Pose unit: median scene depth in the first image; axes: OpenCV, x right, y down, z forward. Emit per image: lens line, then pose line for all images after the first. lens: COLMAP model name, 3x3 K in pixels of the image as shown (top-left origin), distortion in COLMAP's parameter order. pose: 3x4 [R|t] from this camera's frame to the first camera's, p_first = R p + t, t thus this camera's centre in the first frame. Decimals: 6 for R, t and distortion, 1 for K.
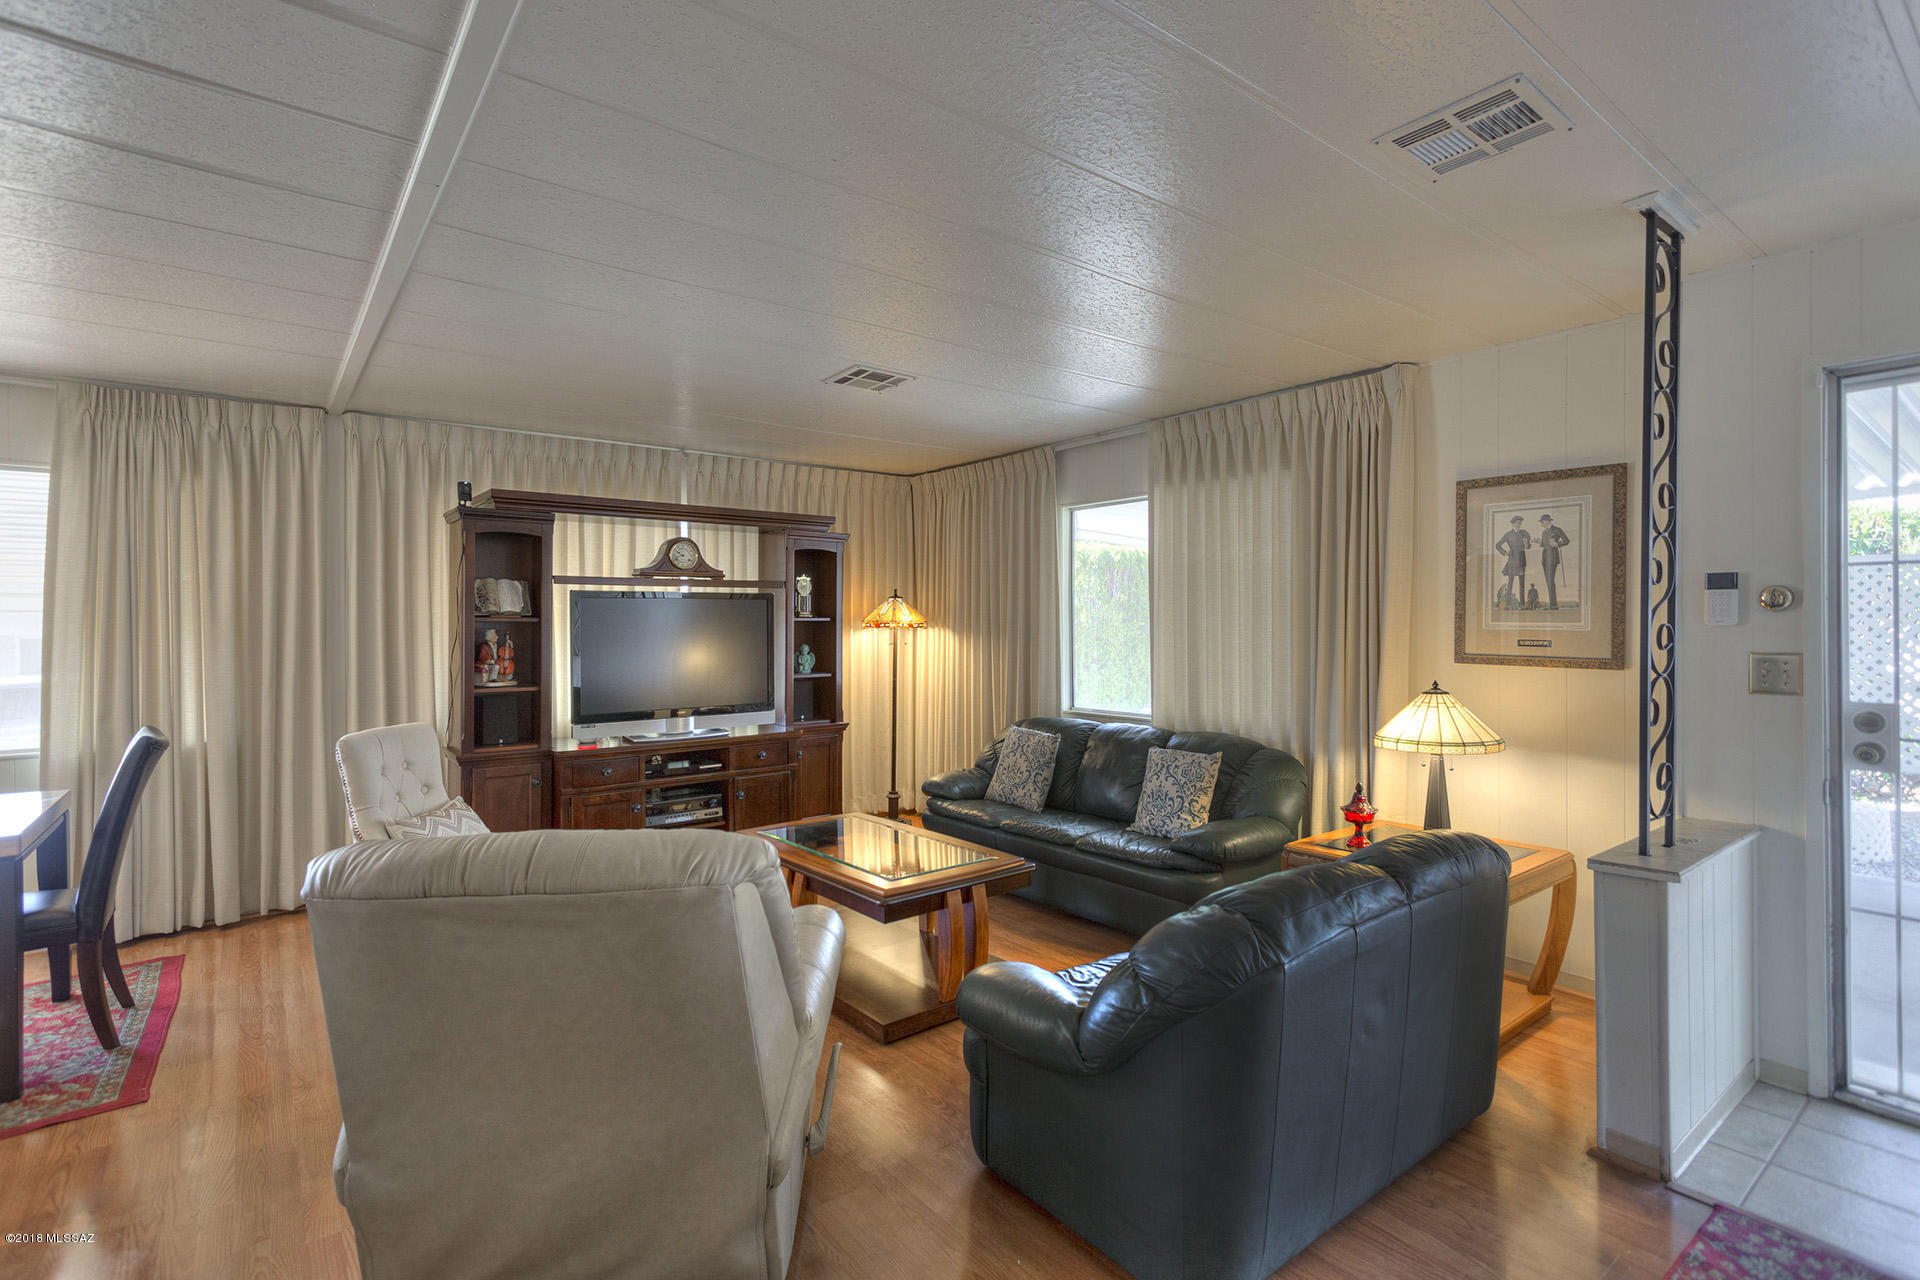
lens RADIAL K [[932.4, 0, 999.7], [0, 932.4, 630.1], [0, 0, 1]] dist [0.002581, 0.002281]
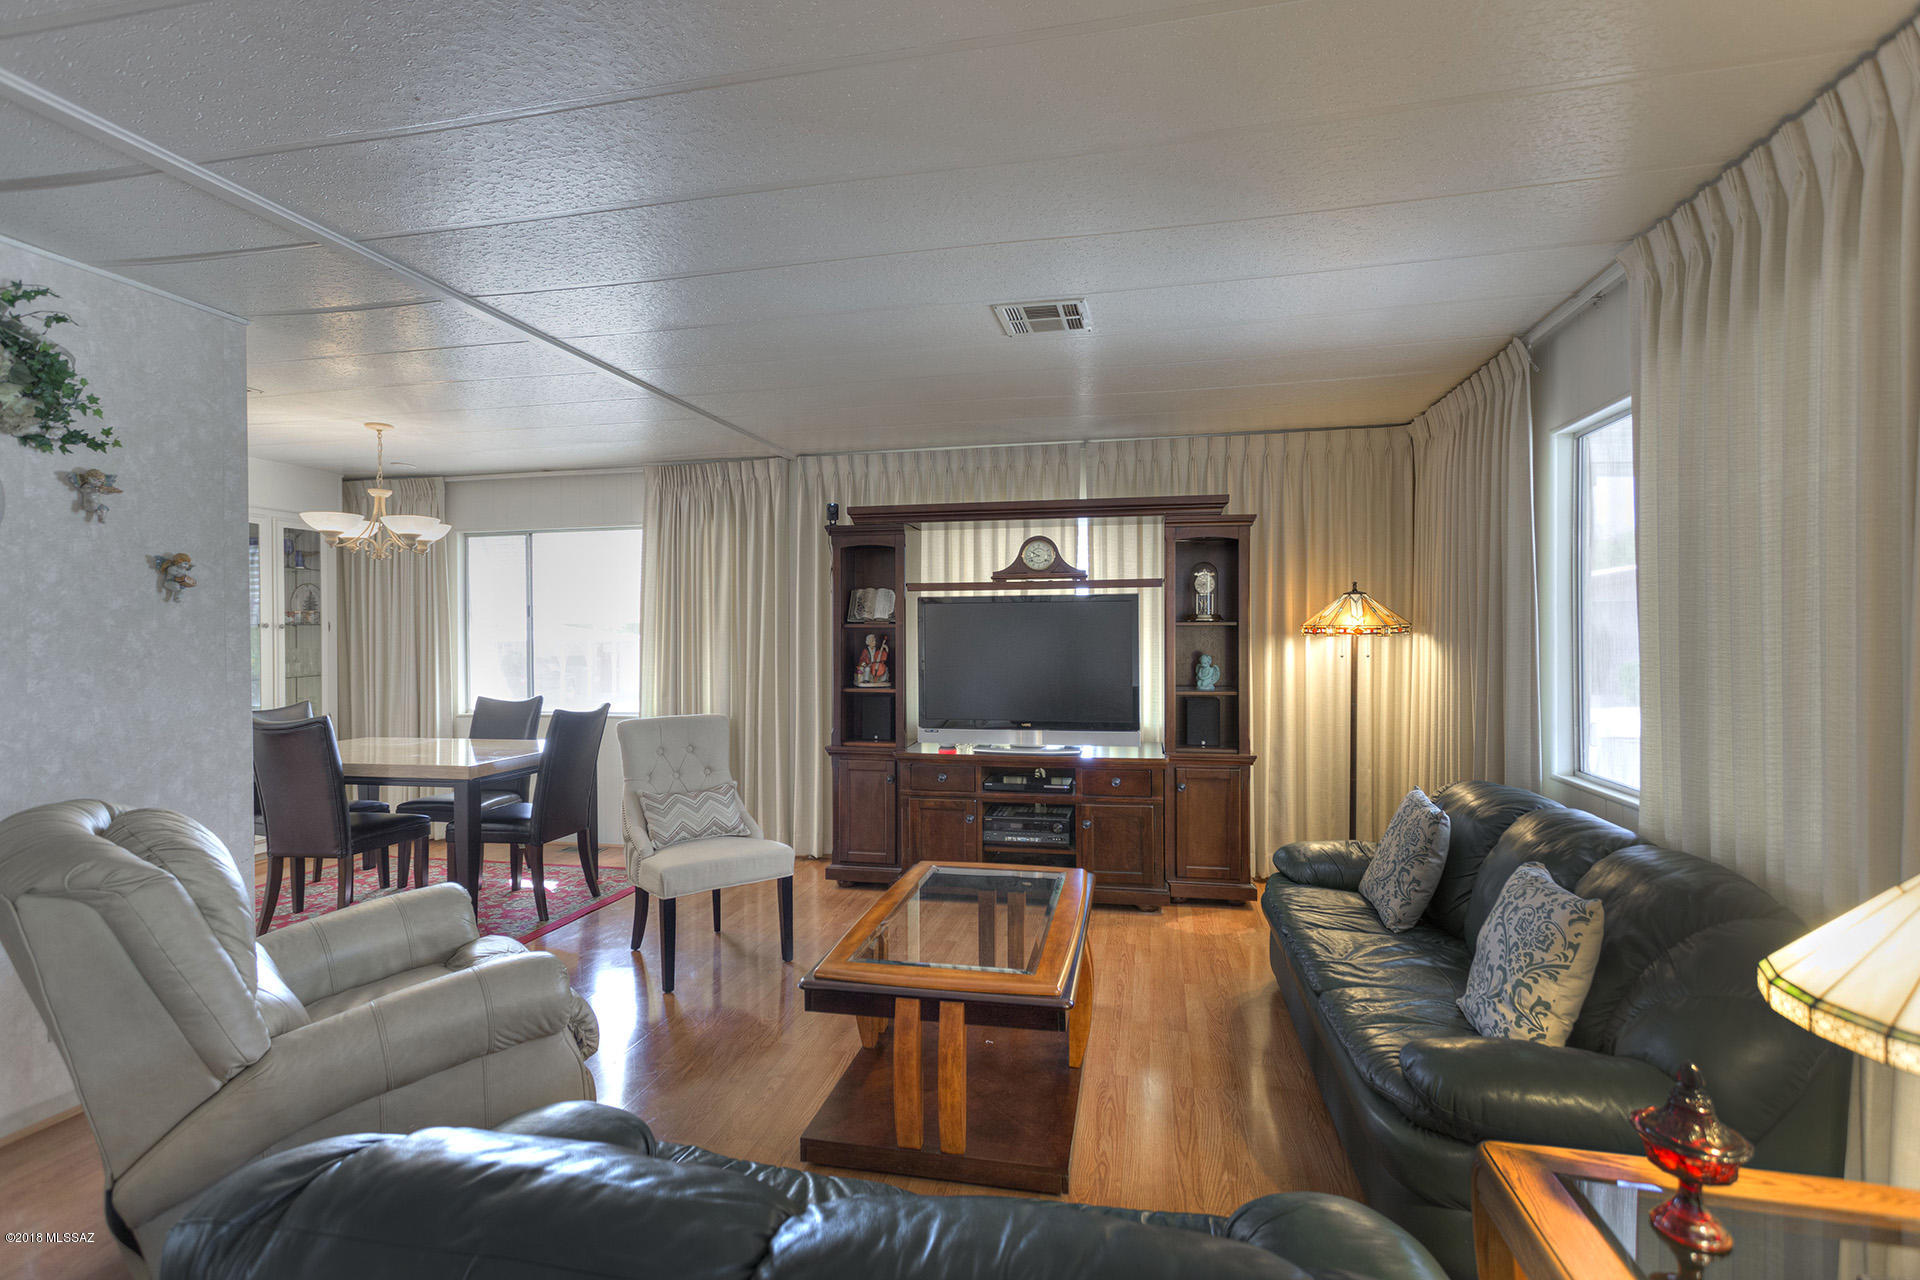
lens RADIAL K [[932.4, 0, 954.9], [0, 932.4, 634.1], [0, 0, 1]] dist [0.002581, 0.002281]
pose [[0.603181, 0.005122, -0.797588, 0.355484], [-0.004556, 0.999985, 0.002976, -0.004641], [0.797592, 0.001839, 0.603195, 0.379758]]
